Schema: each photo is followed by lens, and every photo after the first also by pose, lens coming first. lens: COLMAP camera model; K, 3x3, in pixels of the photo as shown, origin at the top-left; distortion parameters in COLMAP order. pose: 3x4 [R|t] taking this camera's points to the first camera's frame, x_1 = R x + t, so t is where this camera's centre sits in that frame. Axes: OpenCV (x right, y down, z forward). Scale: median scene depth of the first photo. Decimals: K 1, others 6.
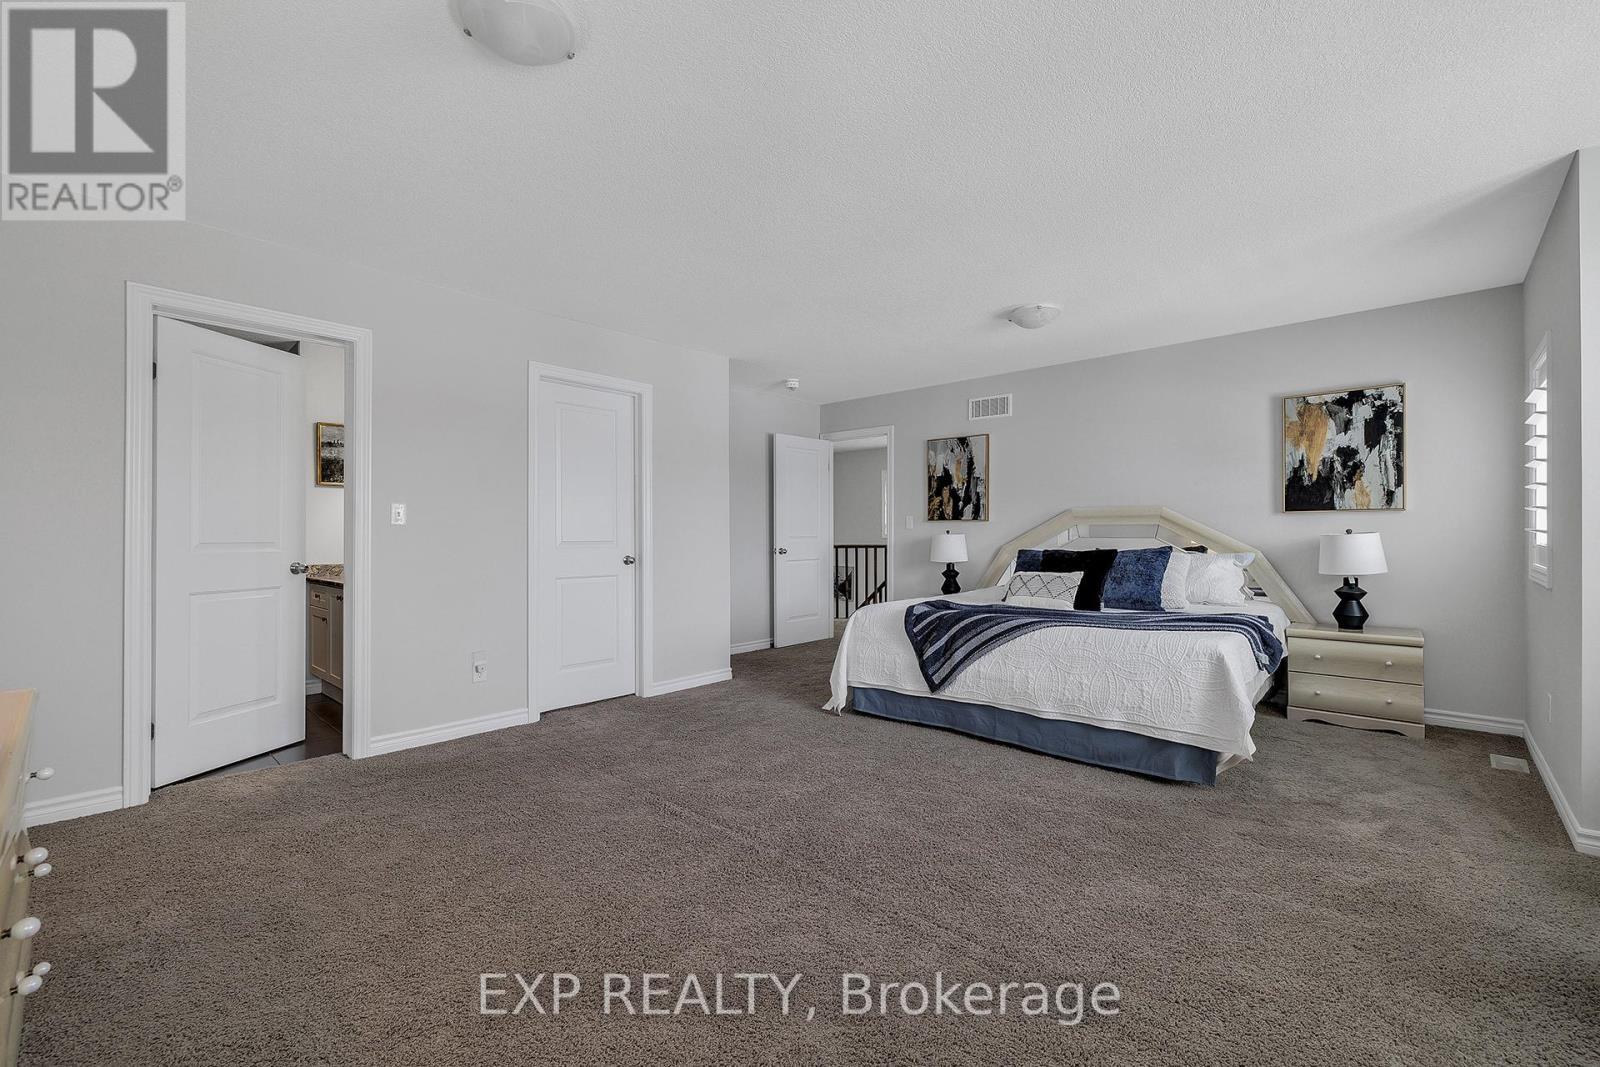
lens RADIAL K [[669.4, 0, 799.3], [0, 669.4, 537.2], [0, 0, 1]] dist [-0.000013, 0.000475]
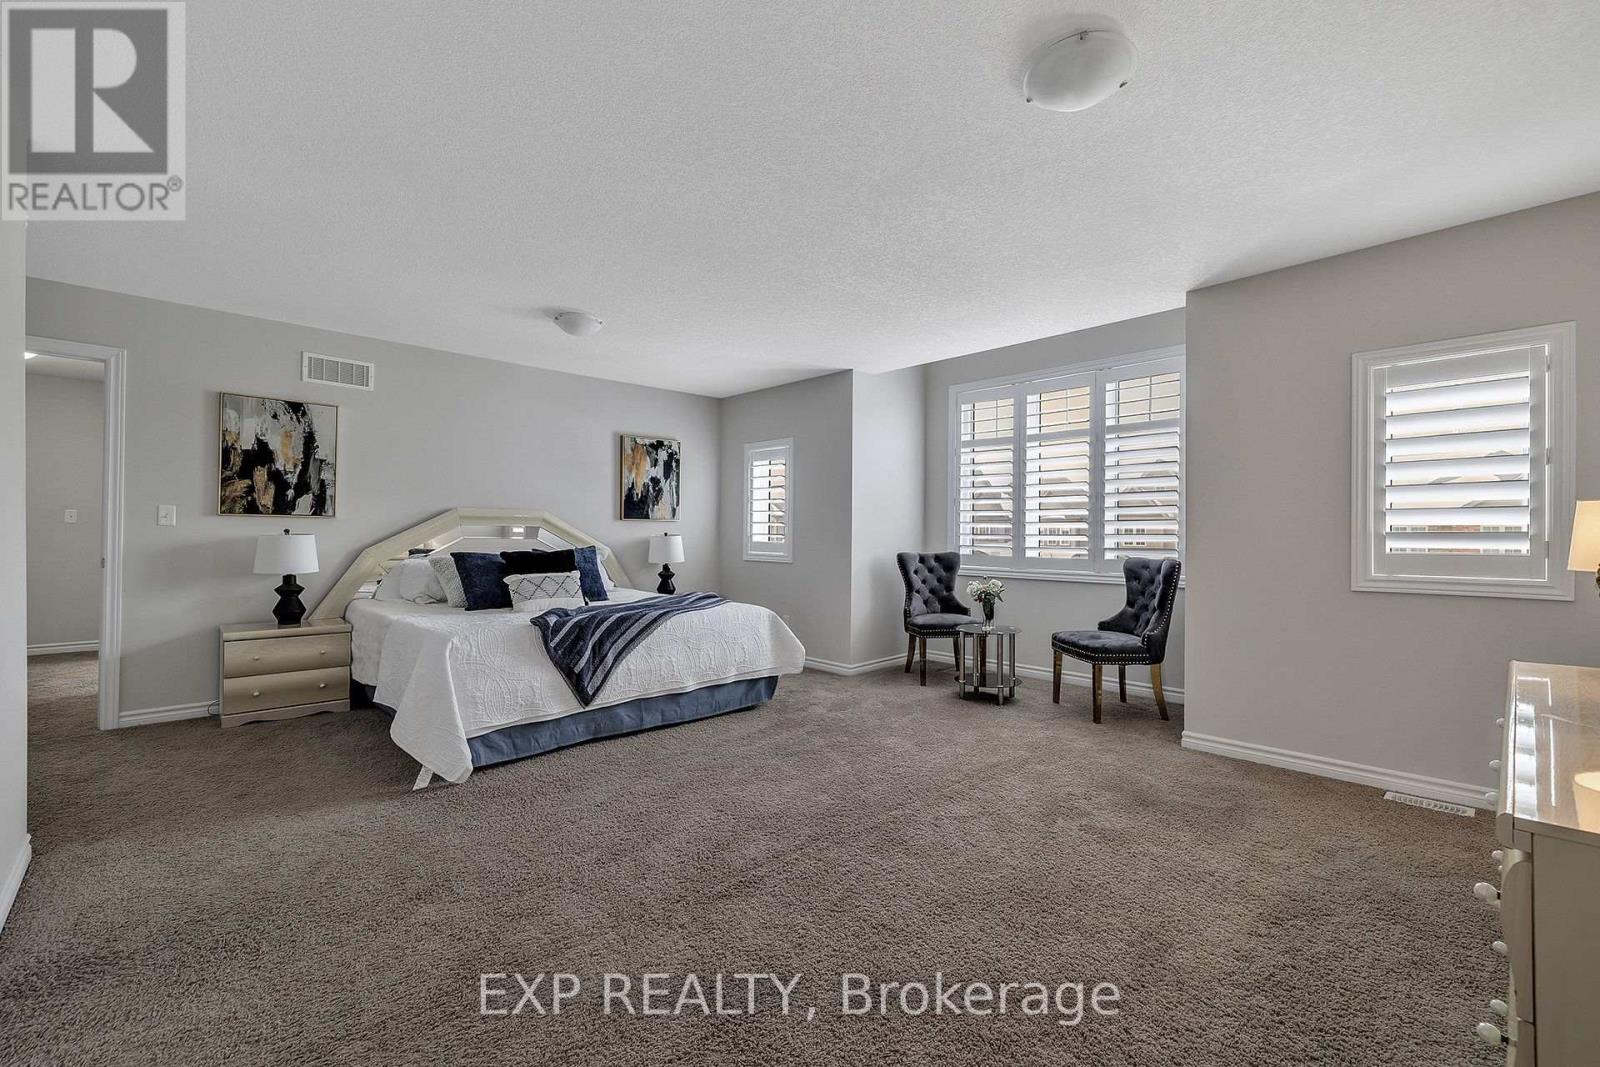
lens RADIAL K [[669.4, 0, 799.3], [0, 669.4, 537.2], [0, 0, 1]] dist [-0.000013, 0.000475]
pose [[0.073080, -0.002463, 0.997323, -0.630779], [-0.000133, 0.999997, 0.002479, -0.004790], [-0.997326, -0.000314, 0.073080, 0.564713]]
